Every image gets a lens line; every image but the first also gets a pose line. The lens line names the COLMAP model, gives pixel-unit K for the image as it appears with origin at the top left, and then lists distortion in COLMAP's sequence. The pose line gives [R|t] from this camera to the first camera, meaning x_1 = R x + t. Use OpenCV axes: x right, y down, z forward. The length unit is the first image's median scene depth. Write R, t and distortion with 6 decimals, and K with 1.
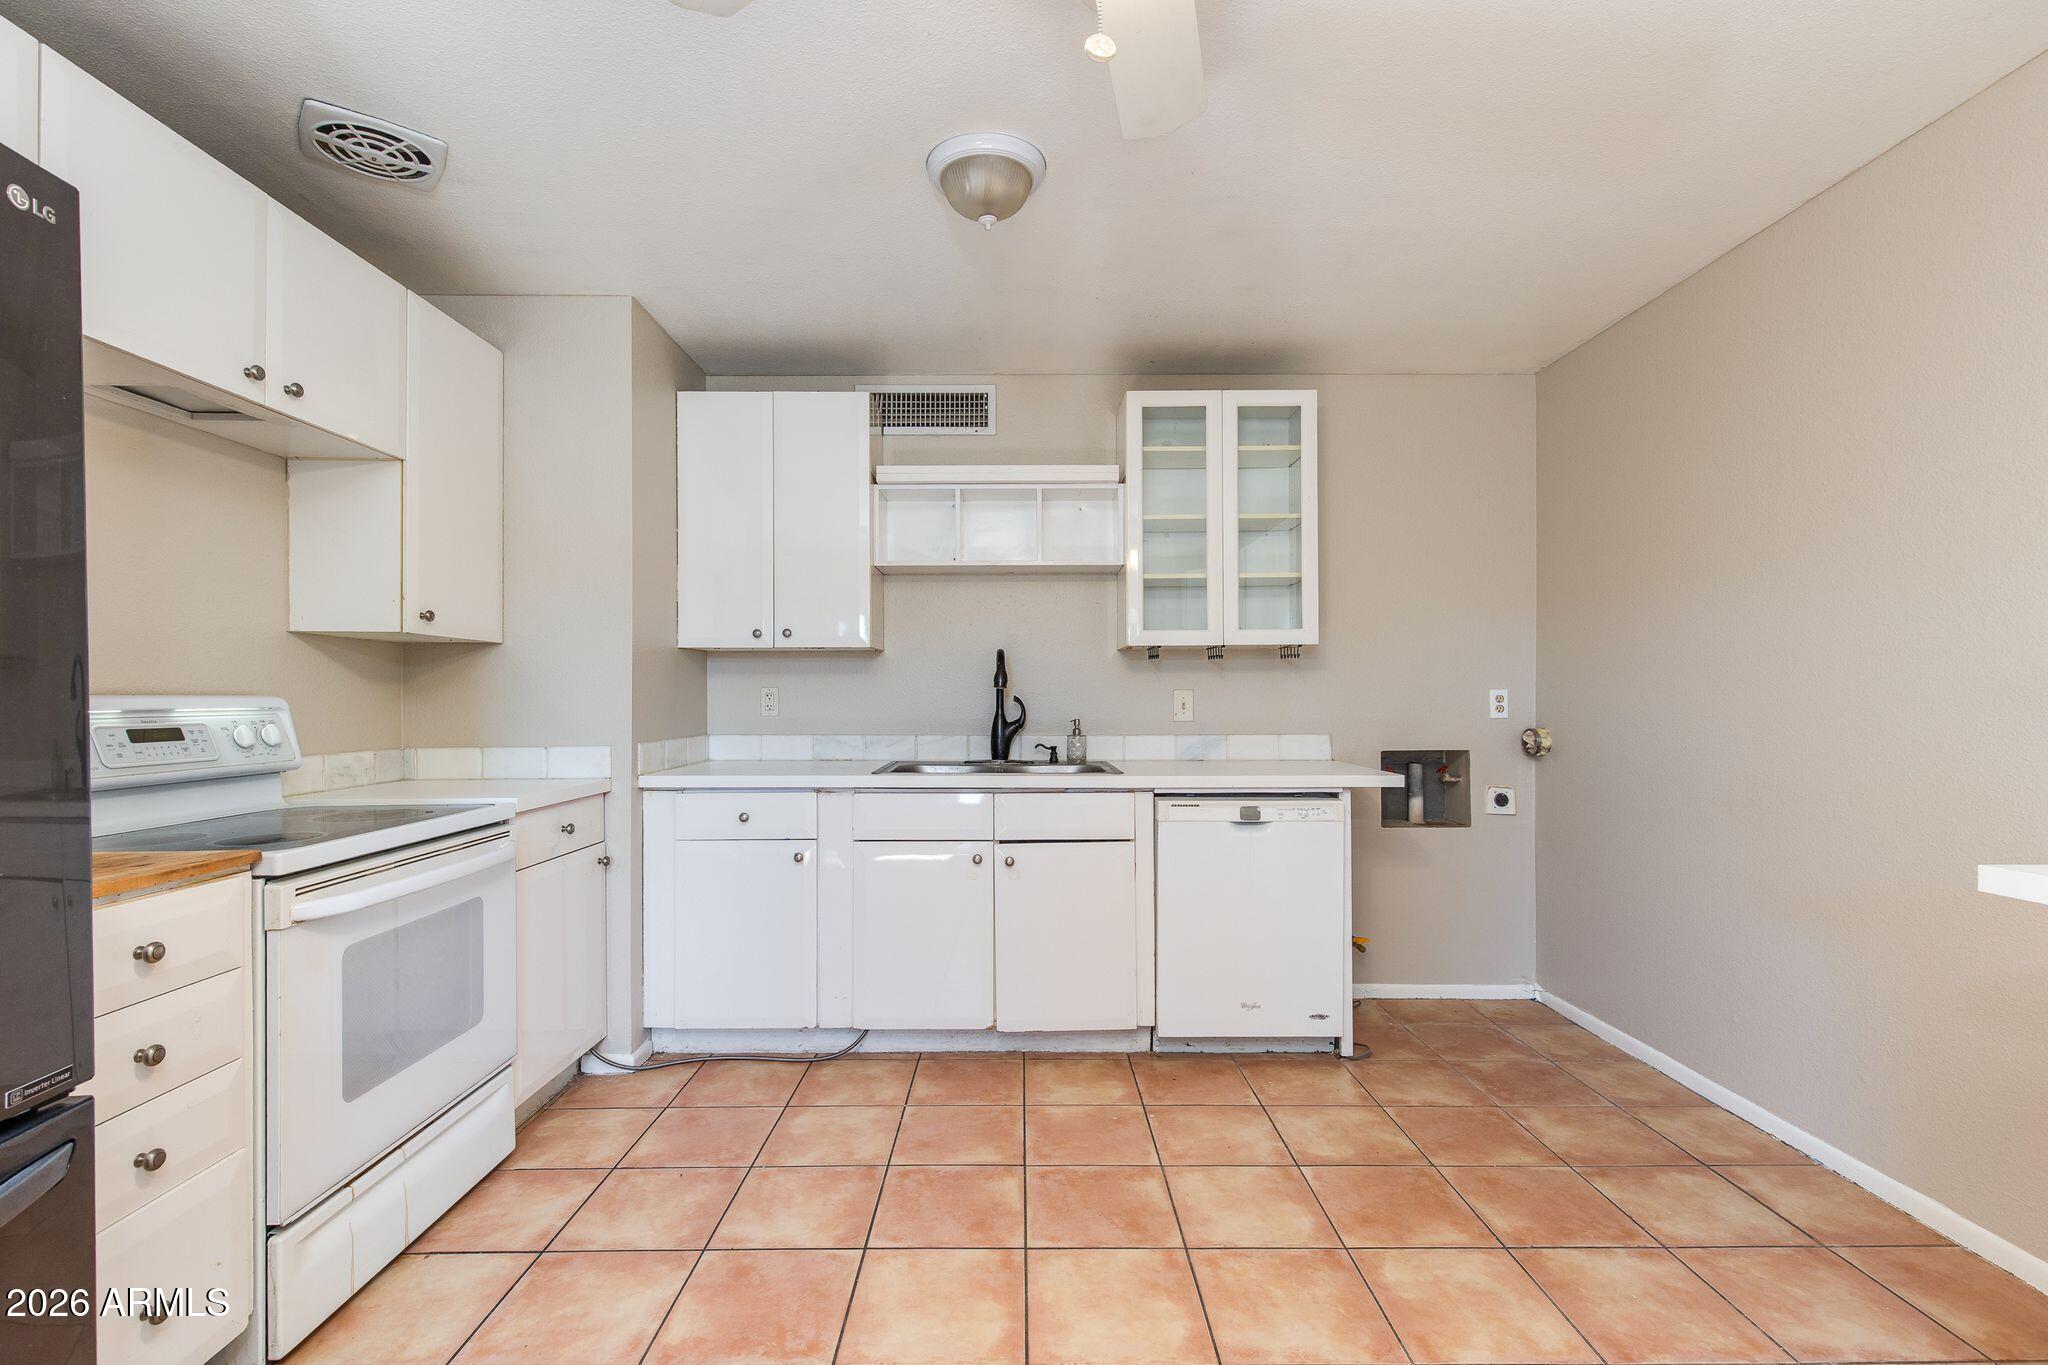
lens RADIAL K [[948.7, 0, 1031.7], [0, 948.7, 693.5], [0, 0, 1]] dist [0.007106, -0.001207]
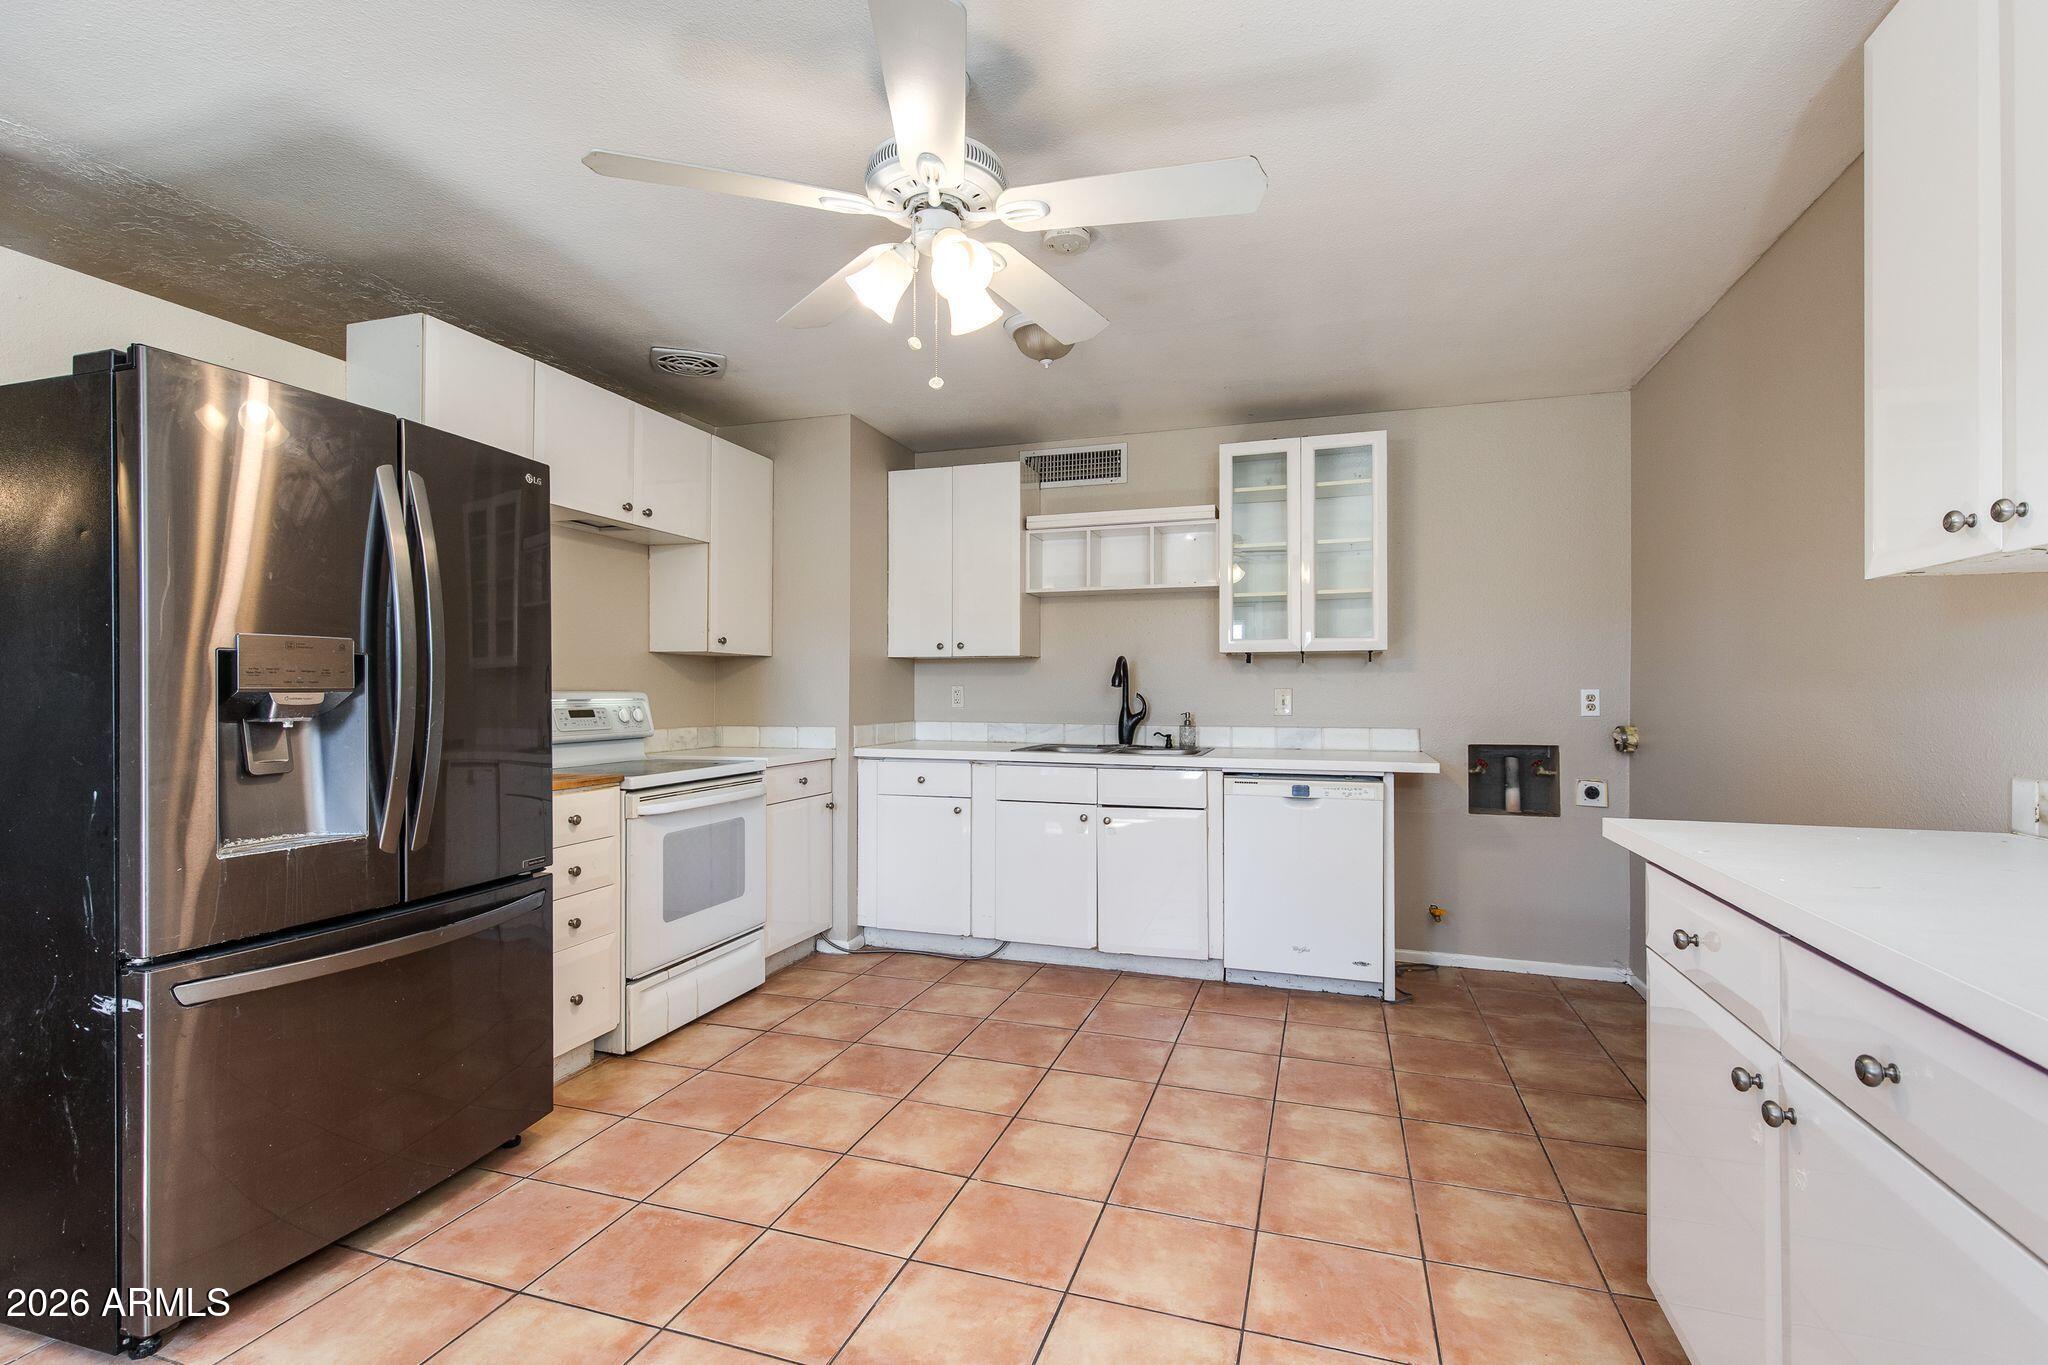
lens RADIAL K [[948.7, 0, 1005.7], [0, 948.7, 685.1], [0, 0, 1]] dist [0.007106, -0.001207]
pose [[0.943913, 0.001431, -0.330191, 0.296292], [-0.002666, 0.999991, -0.003289, -0.004430], [0.330183, 0.003984, 0.943908, -0.295495]]
